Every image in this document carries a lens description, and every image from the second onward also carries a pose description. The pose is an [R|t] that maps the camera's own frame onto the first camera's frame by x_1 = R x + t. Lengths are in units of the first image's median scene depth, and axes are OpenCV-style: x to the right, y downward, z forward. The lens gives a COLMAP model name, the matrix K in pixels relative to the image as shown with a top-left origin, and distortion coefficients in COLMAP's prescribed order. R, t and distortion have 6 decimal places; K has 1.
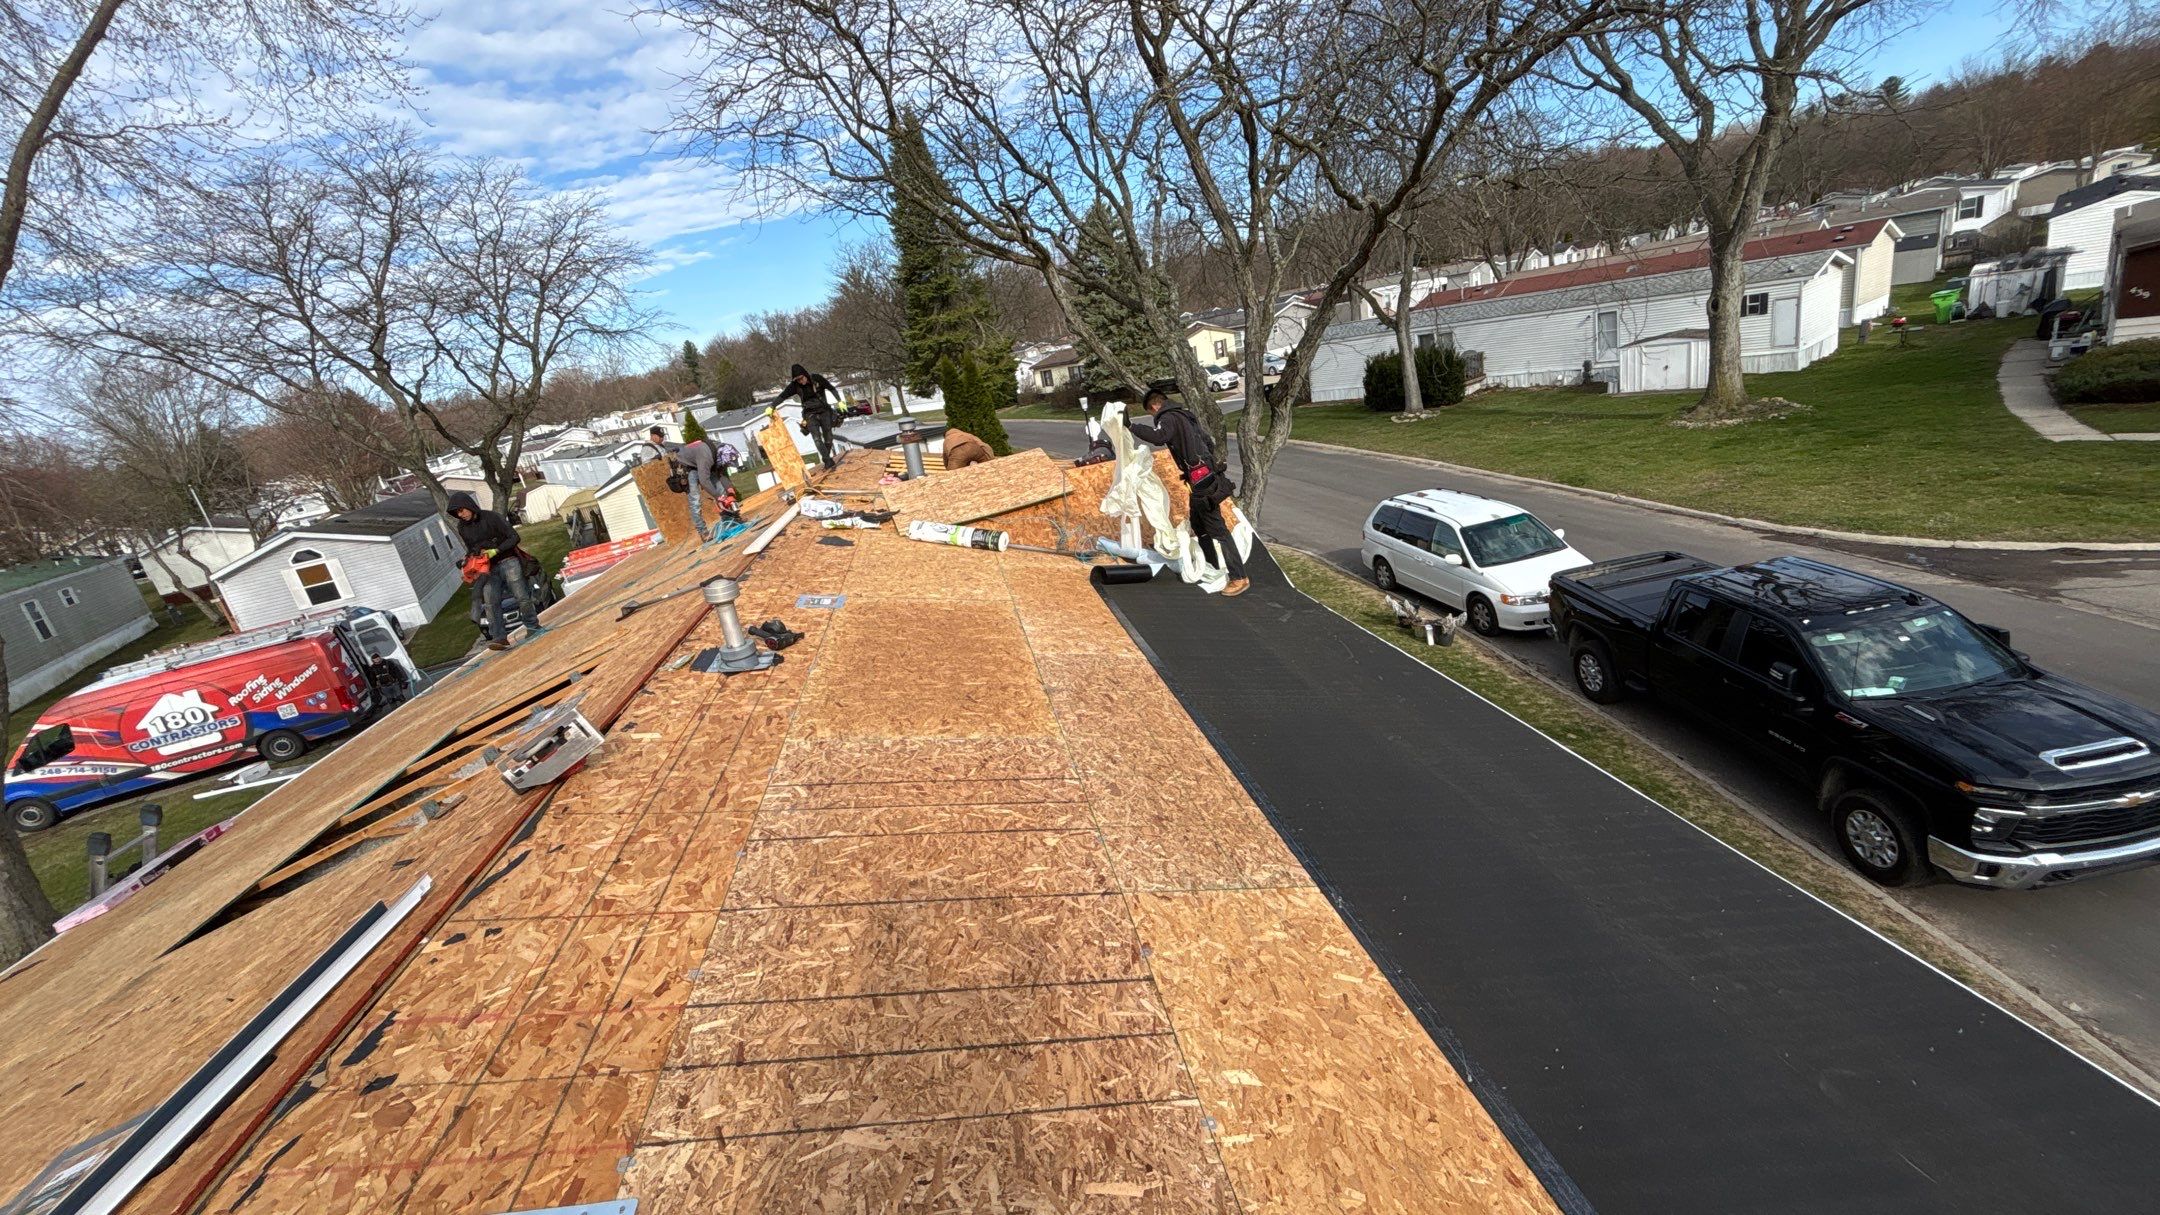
lens RADIAL K [[872.0, 0, 1084.1], [0, 872.0, 612.7], [0, 0, 1]] dist [-0.005697, 0.002933]
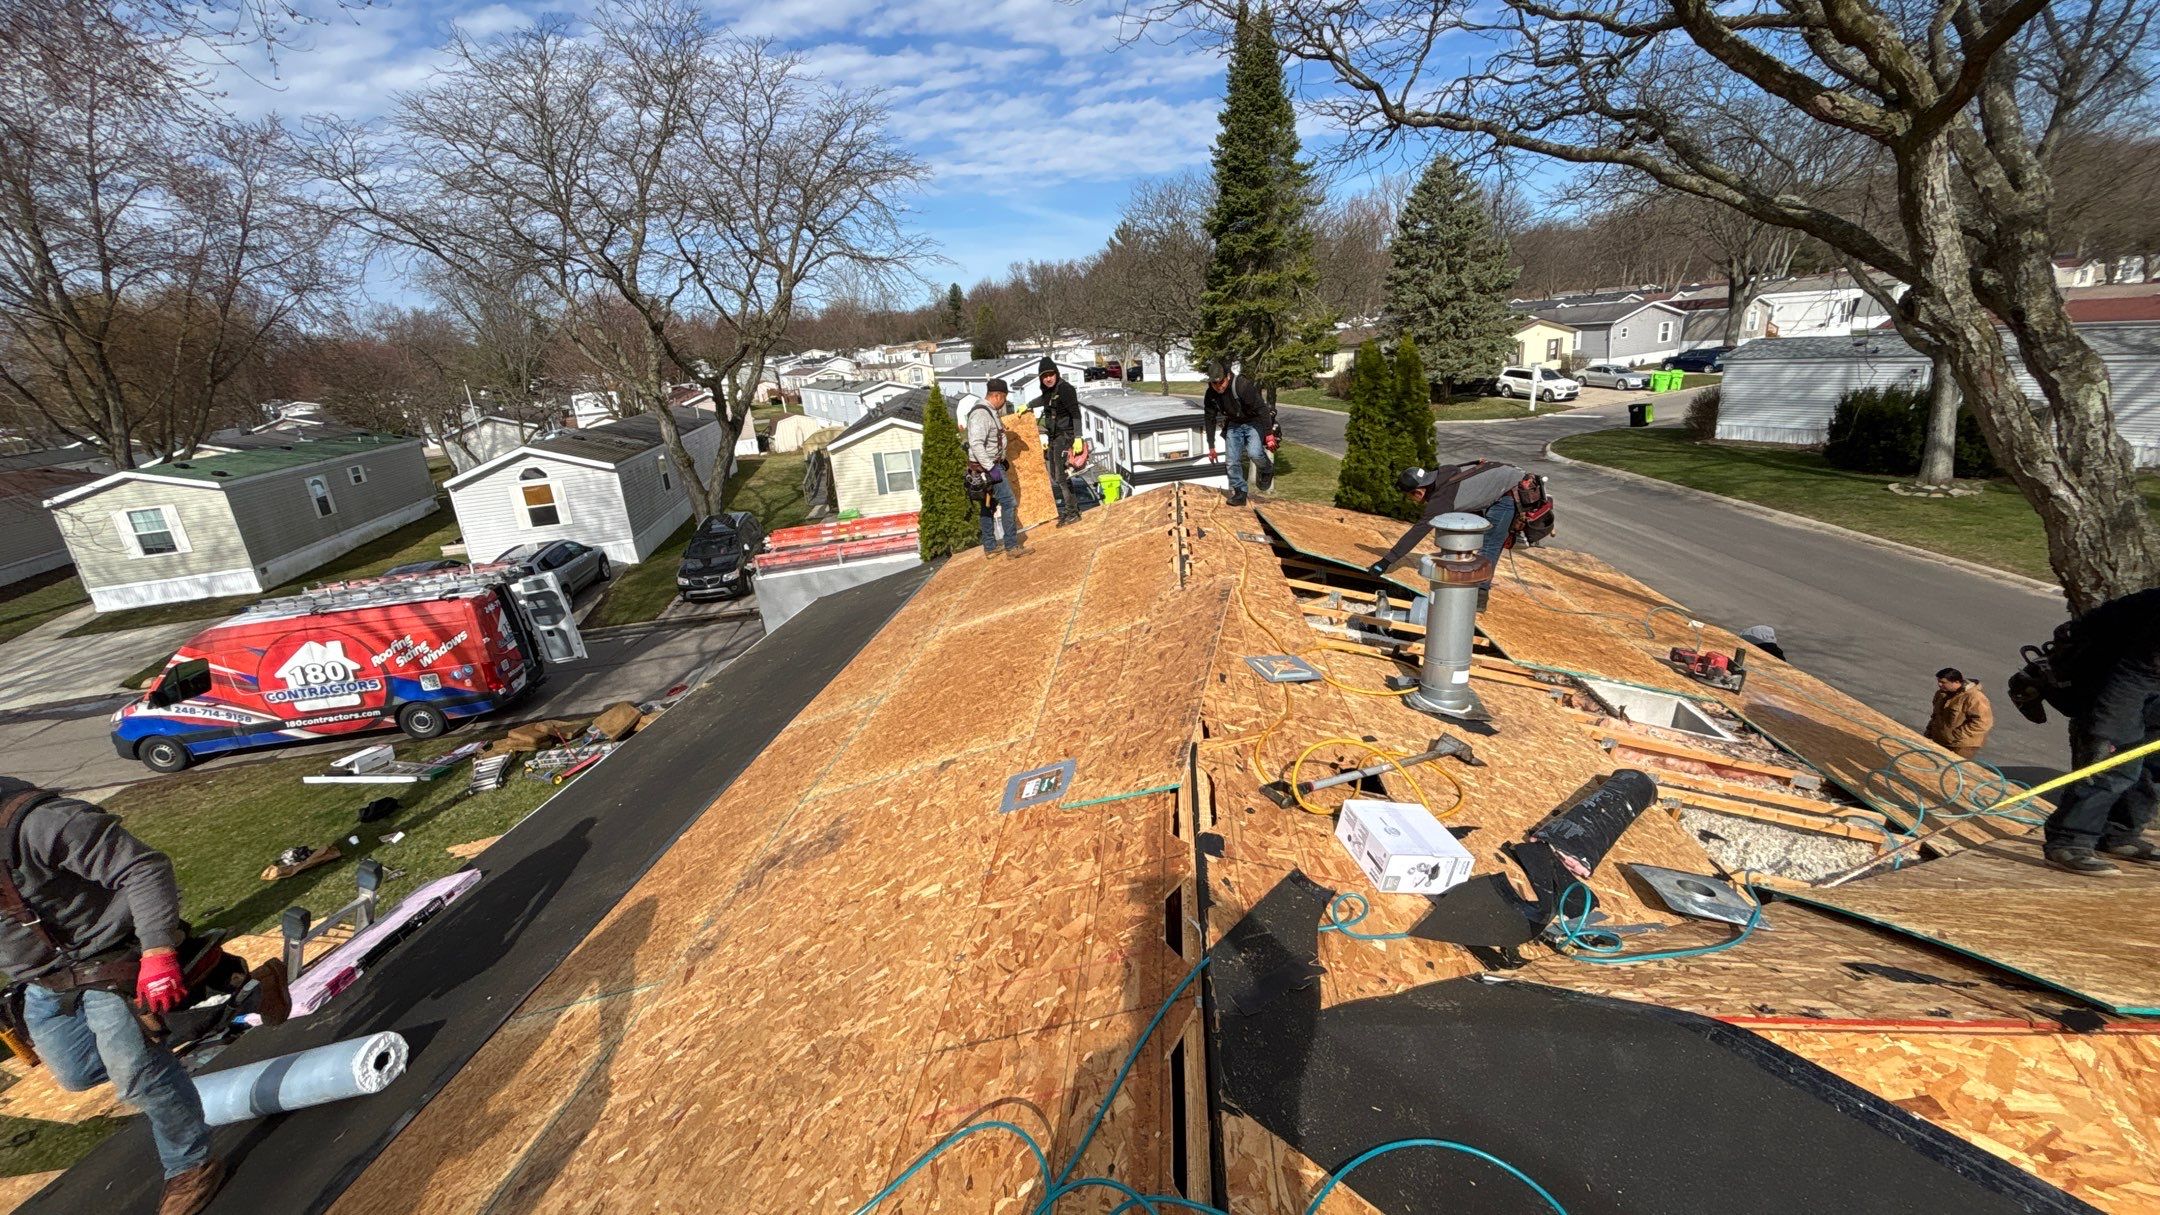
lens RADIAL K [[872.0, 0, 1083.1], [0, 872.0, 604.1], [0, 0, 1]] dist [-0.005697, 0.002933]
pose [[0.958971, 0.173202, -0.224446, -0.100397], [-0.167534, 0.984875, 0.044206, -0.066339], [0.228708, -0.004790, 0.973483, 0.226401]]
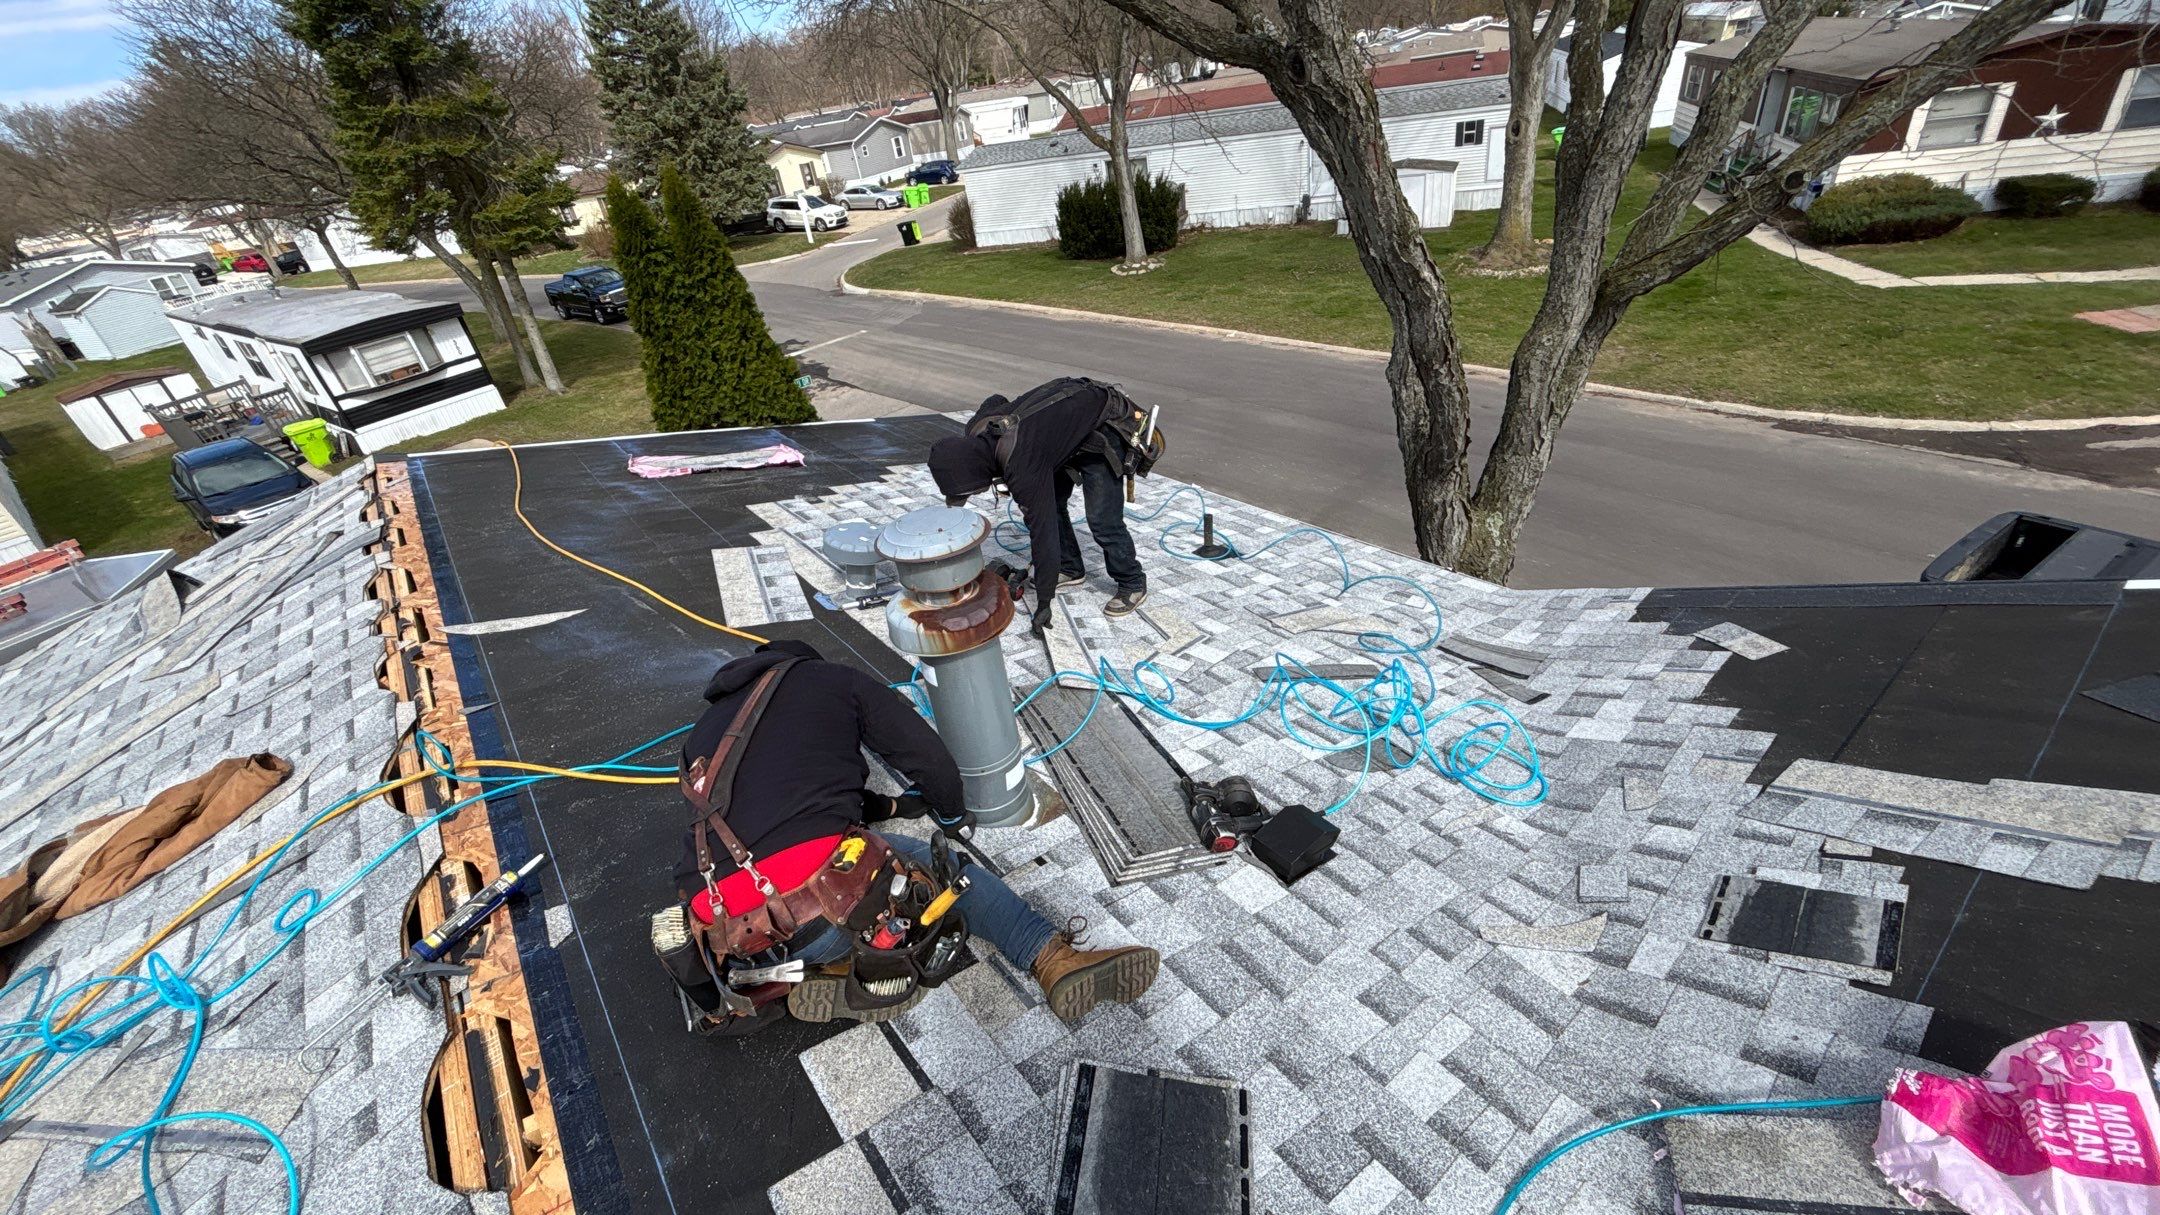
lens RADIAL K [[872.0, 0, 1079.7], [0, 872.0, 604.5], [0, 0, 1]] dist [-0.005697, 0.002933]
pose [[0.883327, -0.194474, 0.426514, -0.097870], [0.123236, 0.974217, 0.188979, -0.088069], [-0.452269, -0.114369, 0.884518, 0.303650]]
